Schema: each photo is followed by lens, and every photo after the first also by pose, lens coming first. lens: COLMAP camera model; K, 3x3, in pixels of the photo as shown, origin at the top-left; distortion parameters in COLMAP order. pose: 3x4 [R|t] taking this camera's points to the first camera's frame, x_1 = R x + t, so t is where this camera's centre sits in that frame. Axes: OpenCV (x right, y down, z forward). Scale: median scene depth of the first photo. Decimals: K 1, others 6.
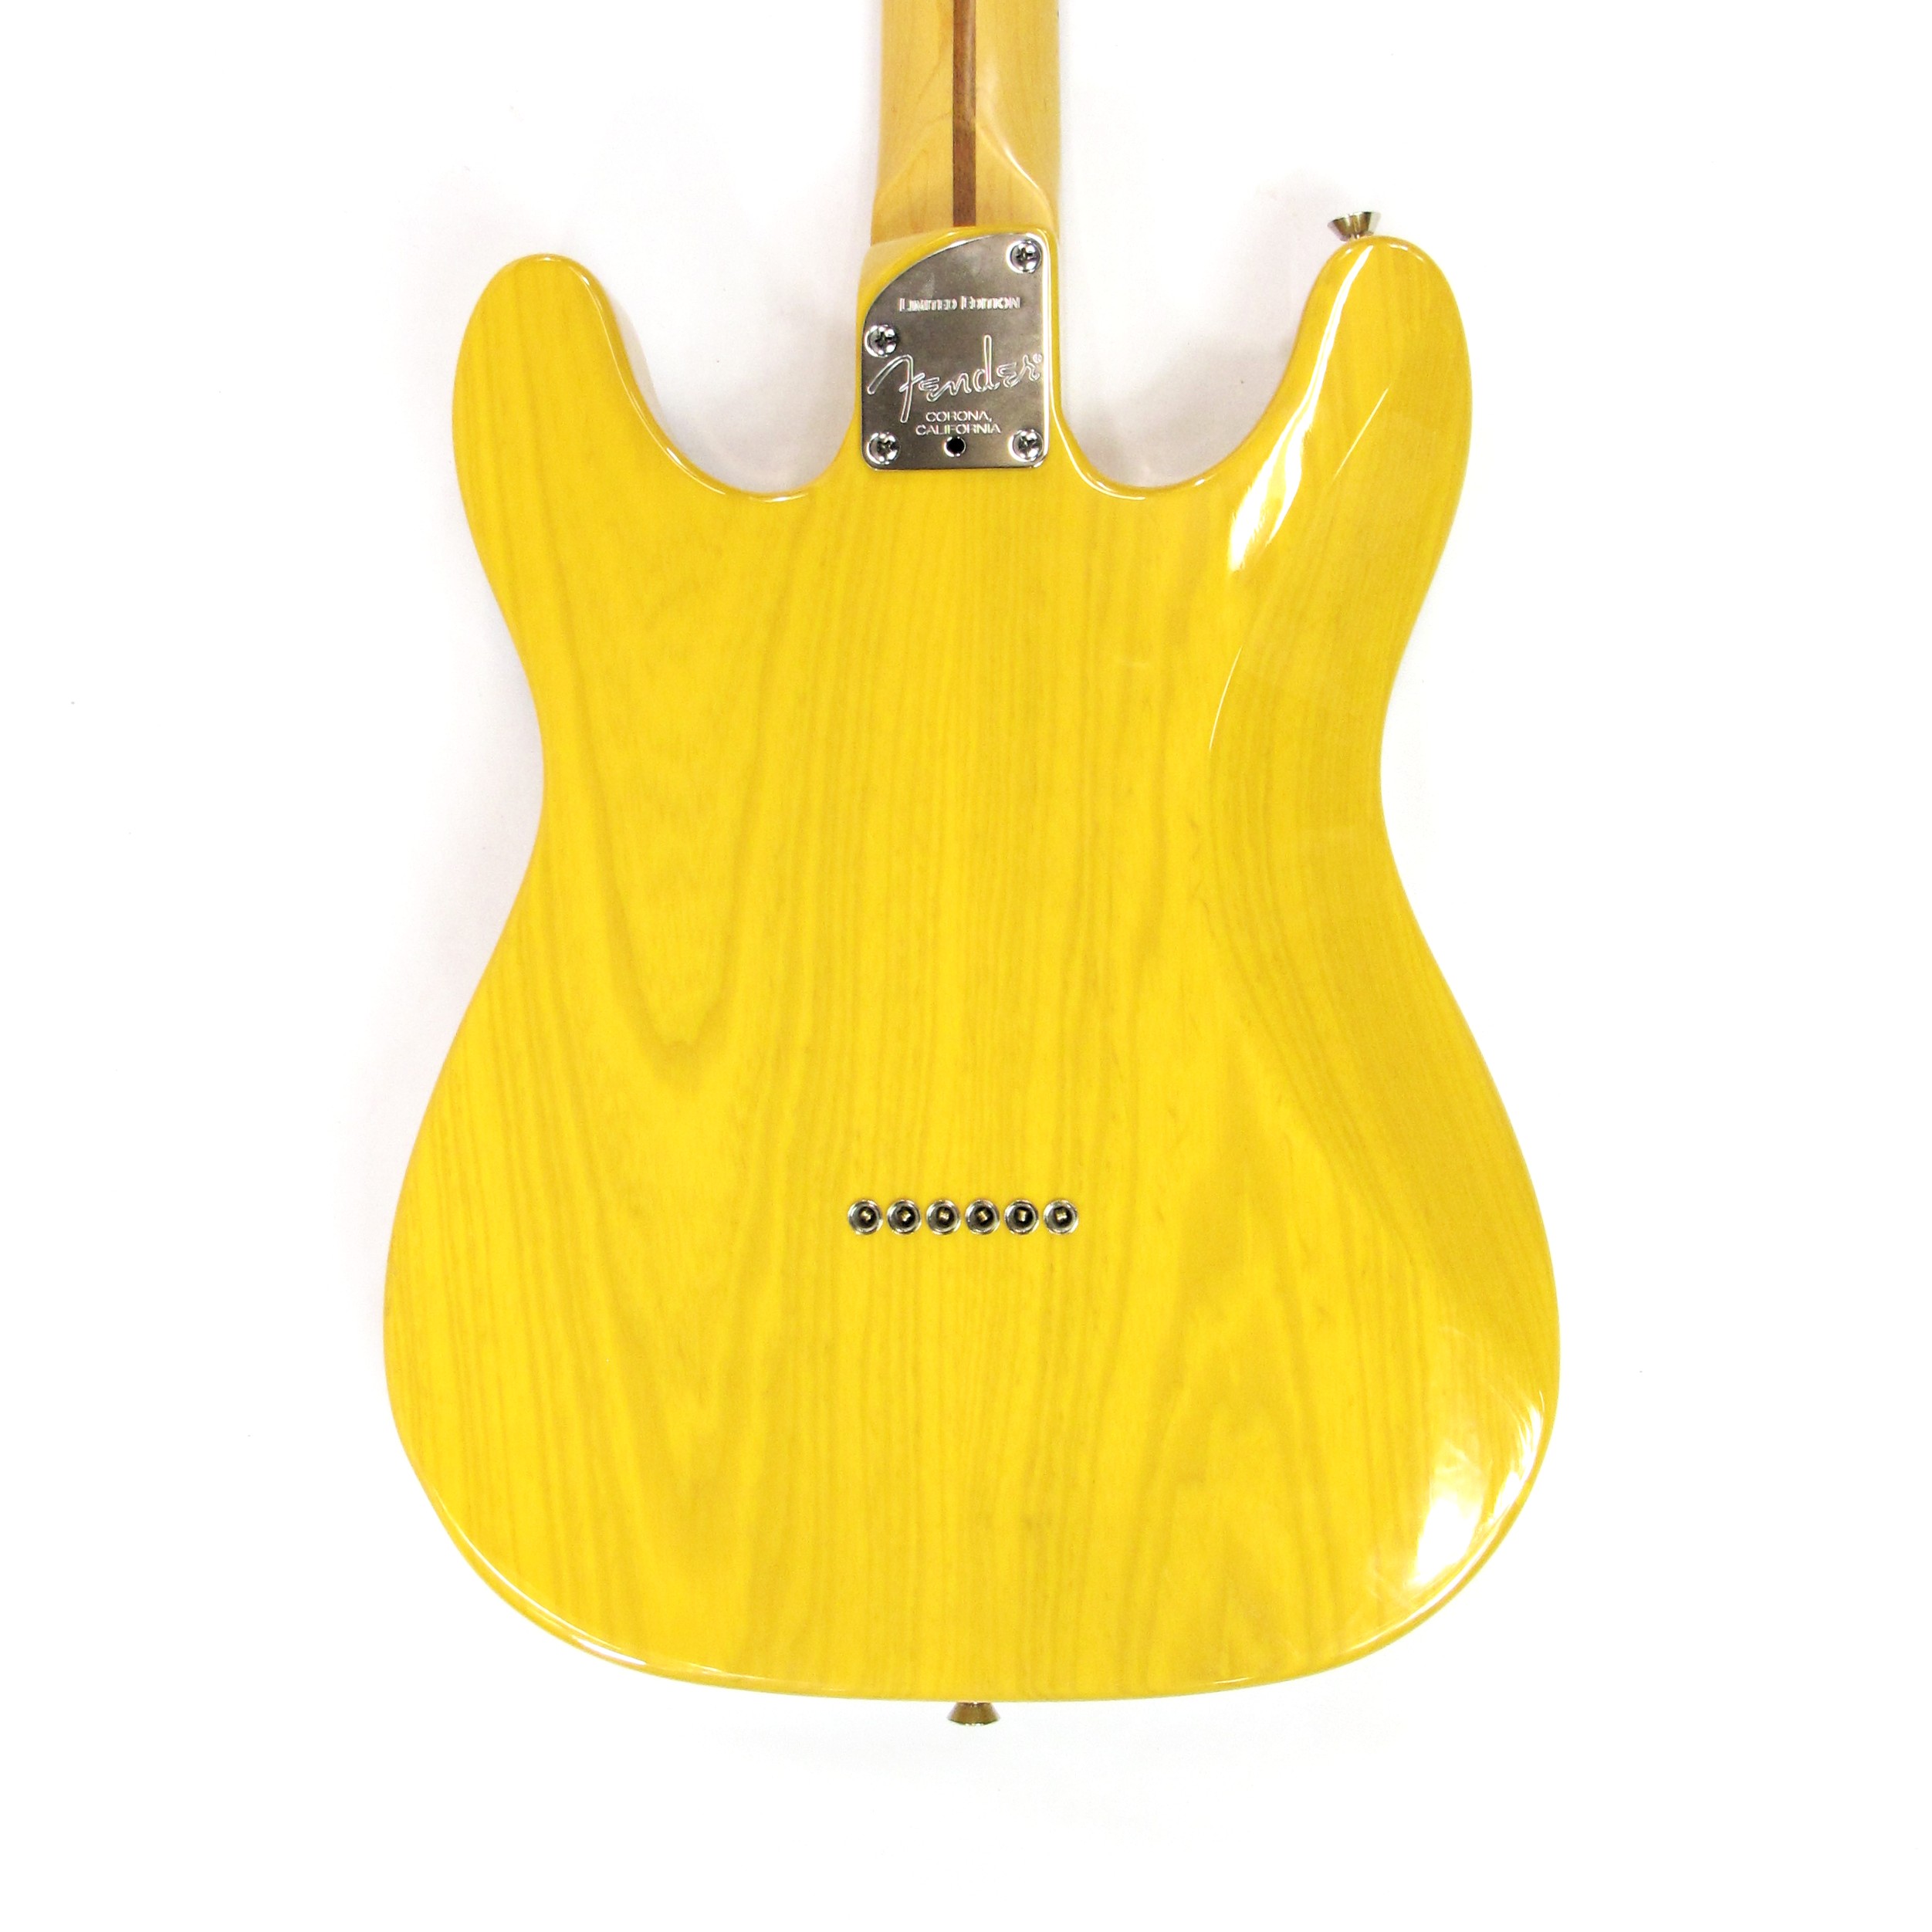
lens RADIAL K [[2842.3, 0, 975.3], [0, 2842.3, 977.7], [0, 0, 1]] dist [-0.035322, 0.000000]
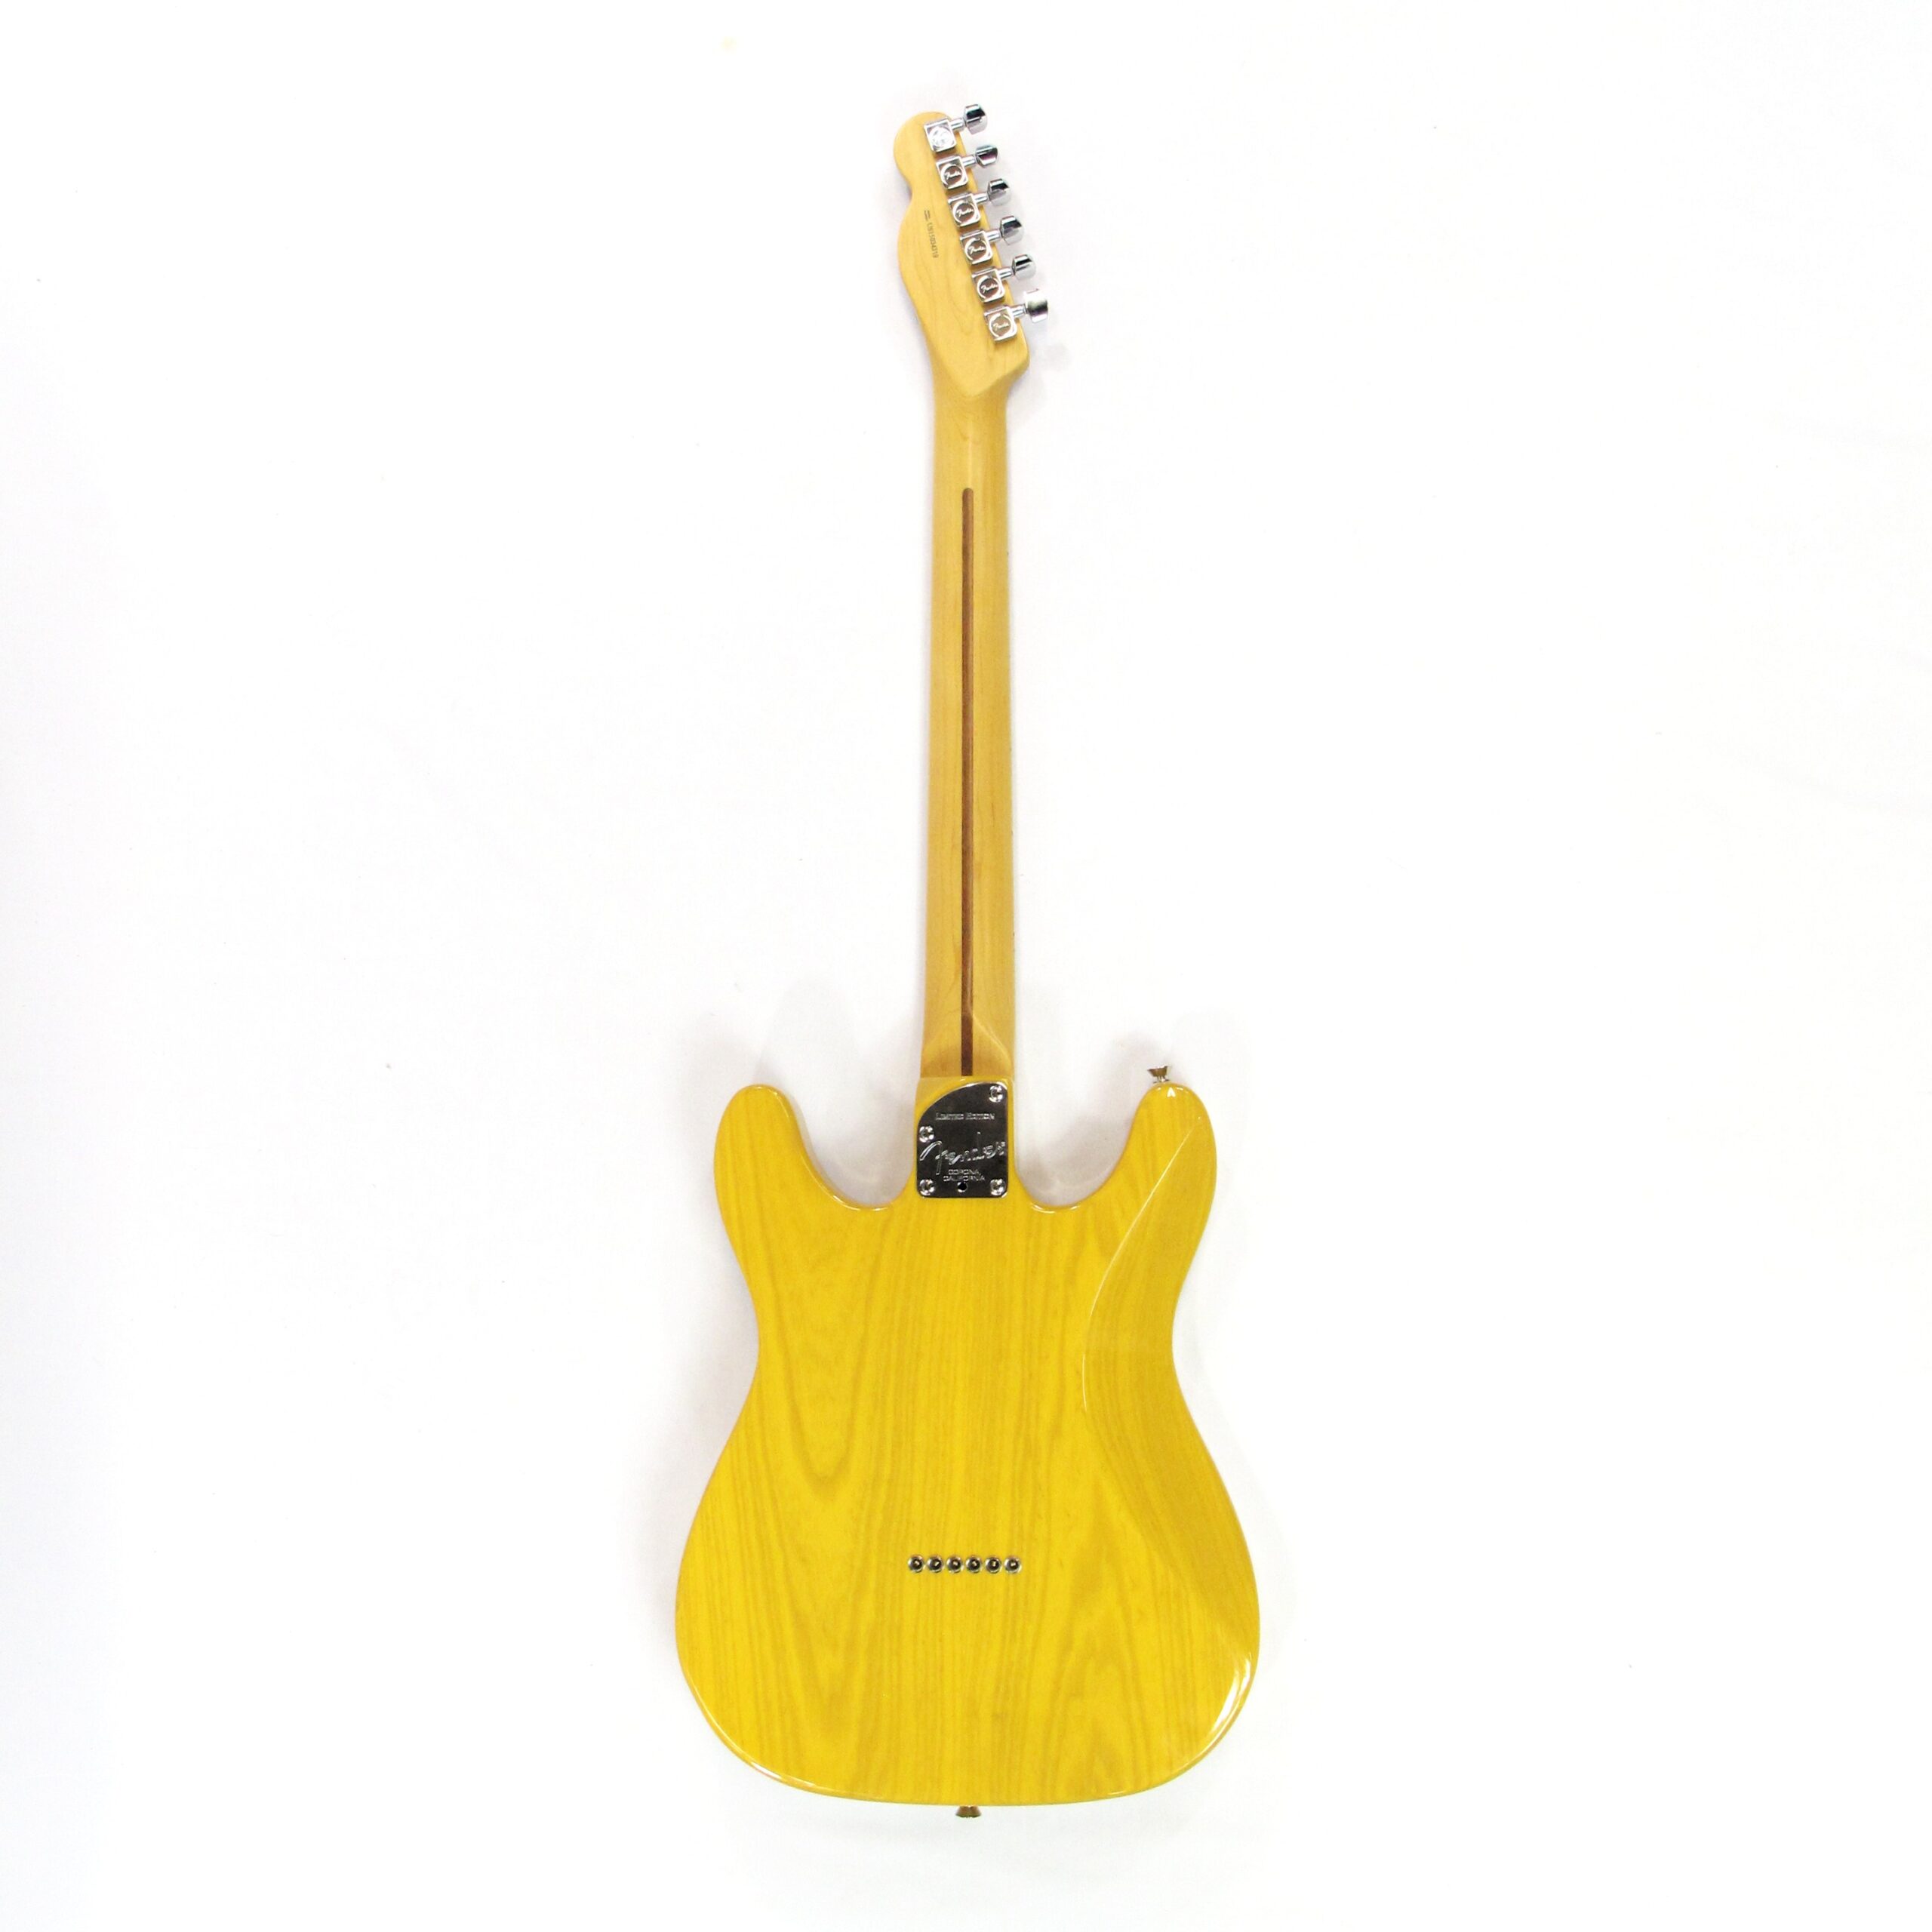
lens RADIAL K [[2842.3, 0, 956.3], [0, 2842.3, 953.4], [0, 0, 1]] dist [-0.035322, 0.000000]
pose [[0.999990, 0.004509, -0.000122, -0.011972], [-0.004510, 0.998947, -0.045651, -0.258484], [-0.000084, 0.045651, 0.998957, -1.042270]]
